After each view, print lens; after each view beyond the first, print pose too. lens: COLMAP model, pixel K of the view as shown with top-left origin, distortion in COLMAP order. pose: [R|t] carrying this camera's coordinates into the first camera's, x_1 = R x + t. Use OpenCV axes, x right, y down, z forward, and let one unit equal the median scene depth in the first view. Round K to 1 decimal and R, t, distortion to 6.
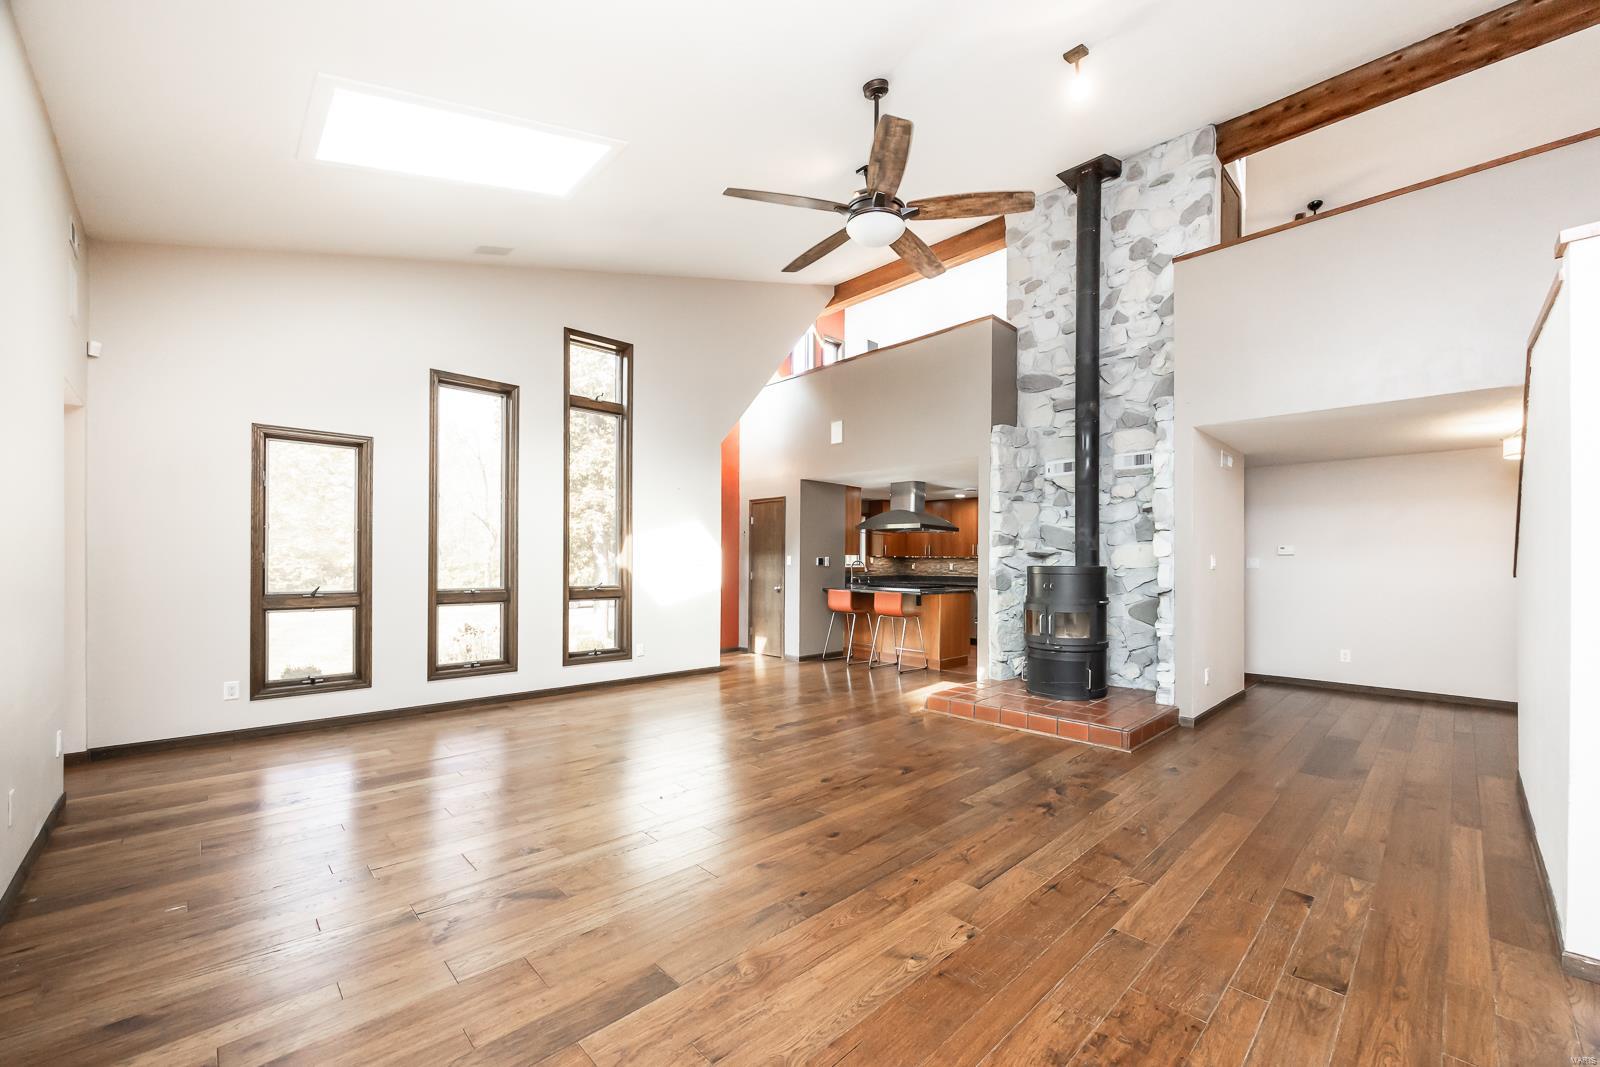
lens RADIAL K [[621.6, 0, 821.5], [0, 621.6, 558.3], [0, 0, 1]] dist [-0.000463, 0.000021]
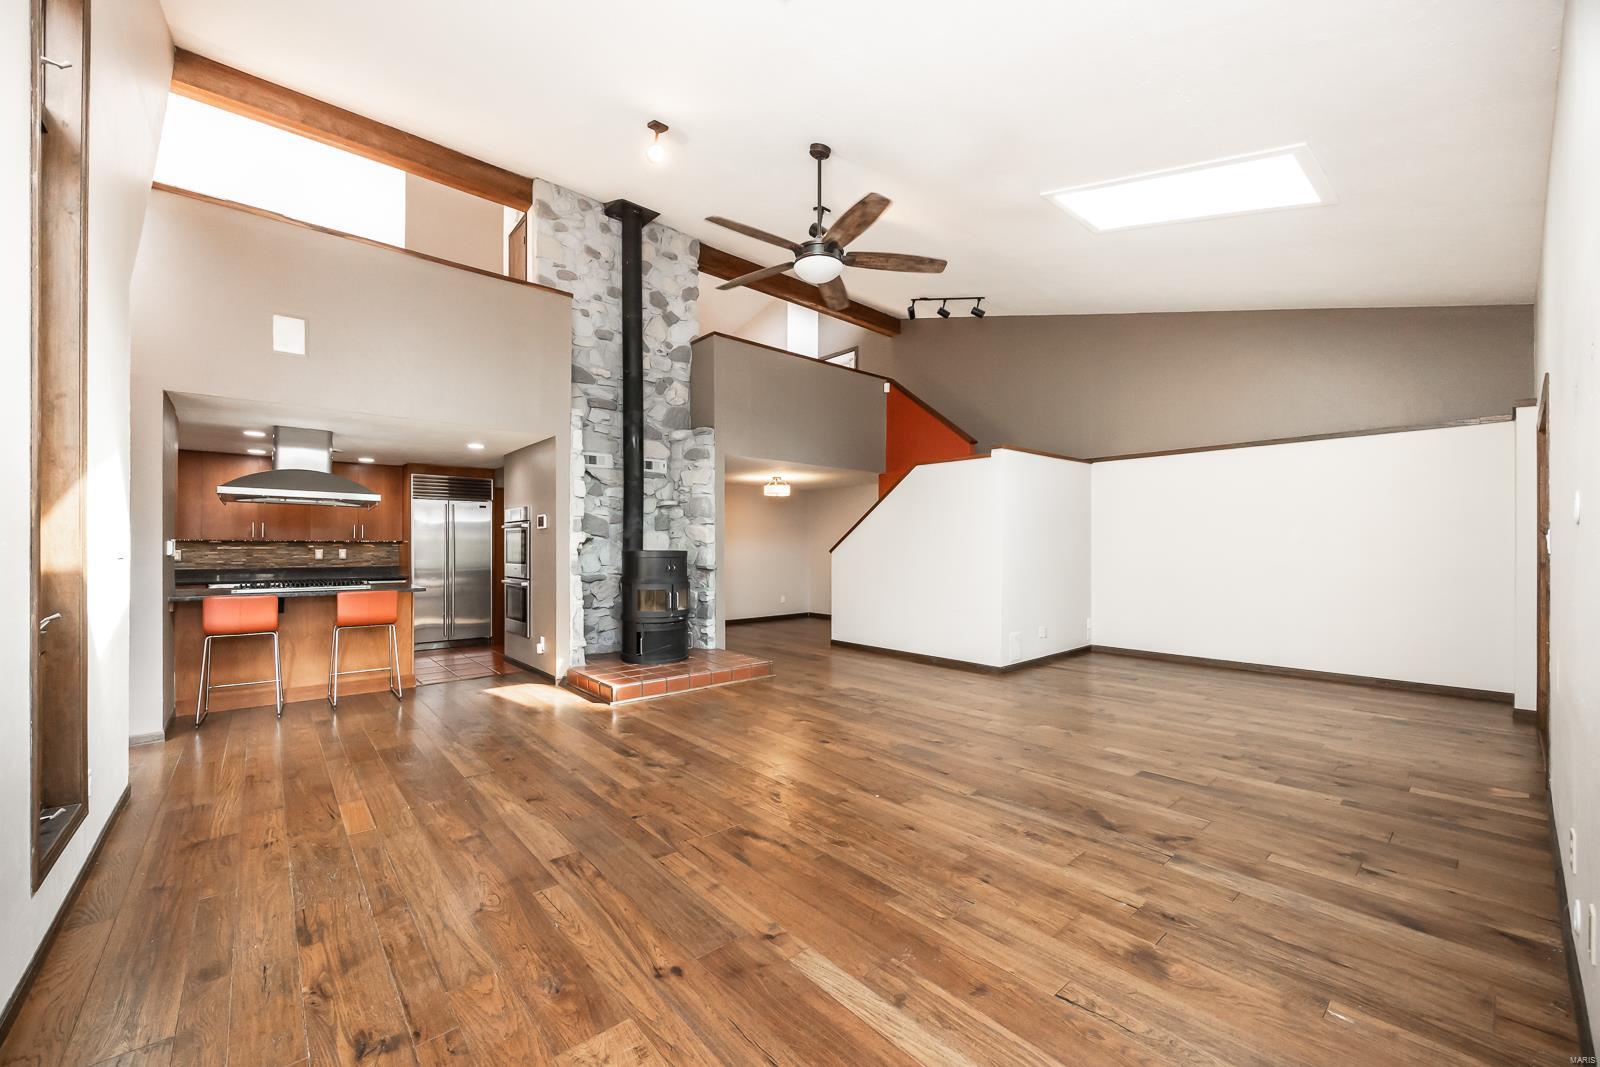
lens RADIAL K [[633.7, 0, 771.9], [0, 633.7, 546.4], [0, 0, 1]] dist [-0.012289, -0.000049]
pose [[0.086858, 0.000236, 0.996221, -0.786401], [-0.002557, 0.999997, -0.000014, 0.004310], [-0.996217, -0.002547, 0.086859, 0.690833]]
